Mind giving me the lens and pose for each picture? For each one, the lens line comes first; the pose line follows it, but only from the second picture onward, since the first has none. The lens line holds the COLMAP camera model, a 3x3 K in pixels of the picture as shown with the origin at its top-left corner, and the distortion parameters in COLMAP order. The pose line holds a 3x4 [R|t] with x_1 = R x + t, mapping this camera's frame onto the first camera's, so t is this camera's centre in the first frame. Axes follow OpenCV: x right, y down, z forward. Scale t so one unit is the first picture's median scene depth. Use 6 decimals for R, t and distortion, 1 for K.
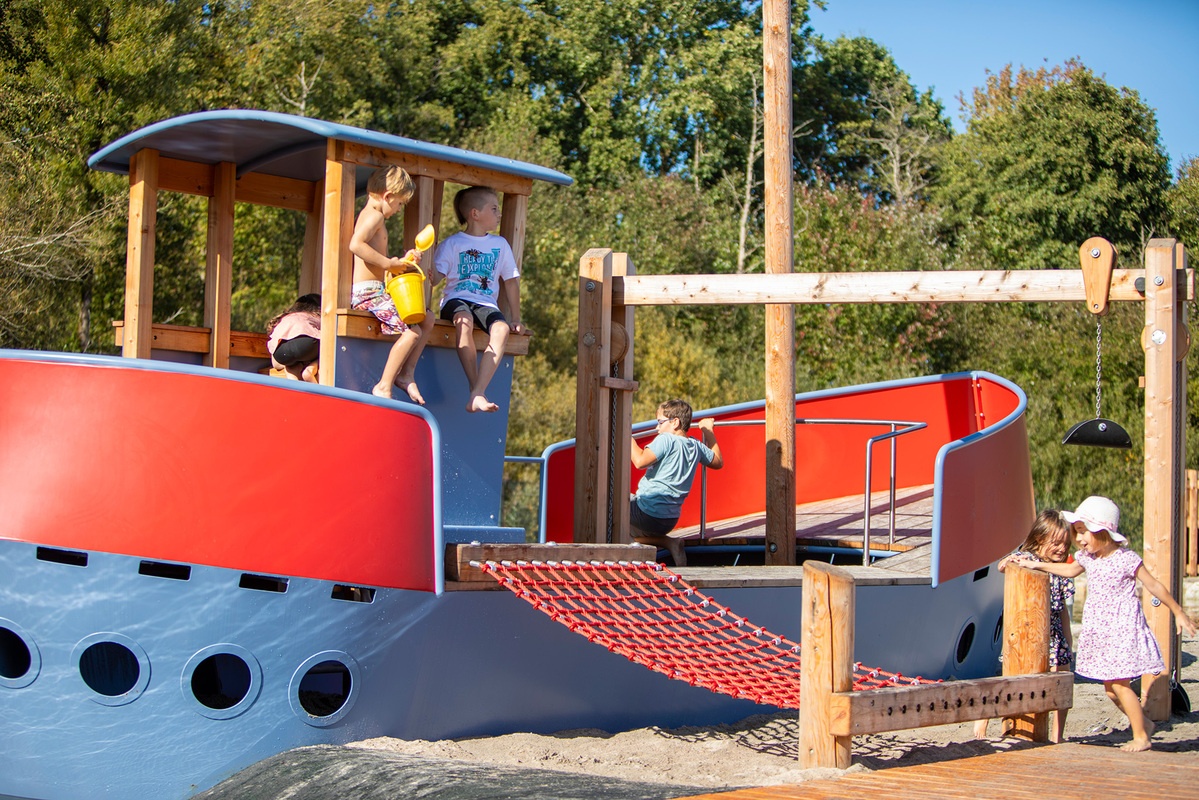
lens RADIAL K [[2488.0, 0, 601.3], [0, 2488.0, 399.9], [0, 0, 1]] dist [-0.036370, 0.000000]
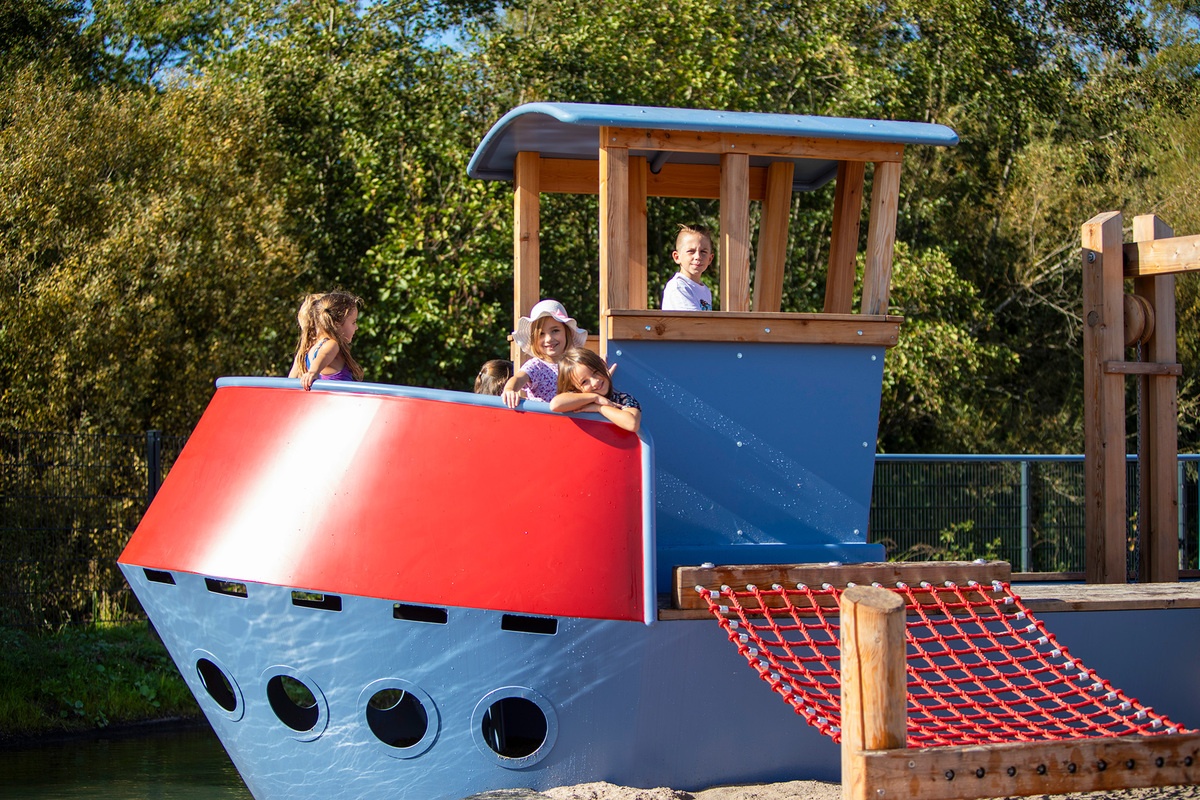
lens RADIAL K [[2490.1, 0, 600.1], [0, 2490.1, 399.4], [0, 0, 1]] dist [-0.036370, 0.000000]
pose [[0.851481, -0.047237, -0.522253, 0.390387], [0.048265, 0.998767, -0.011645, 0.007069], [0.522159, -0.015291, 0.852711, 0.227390]]
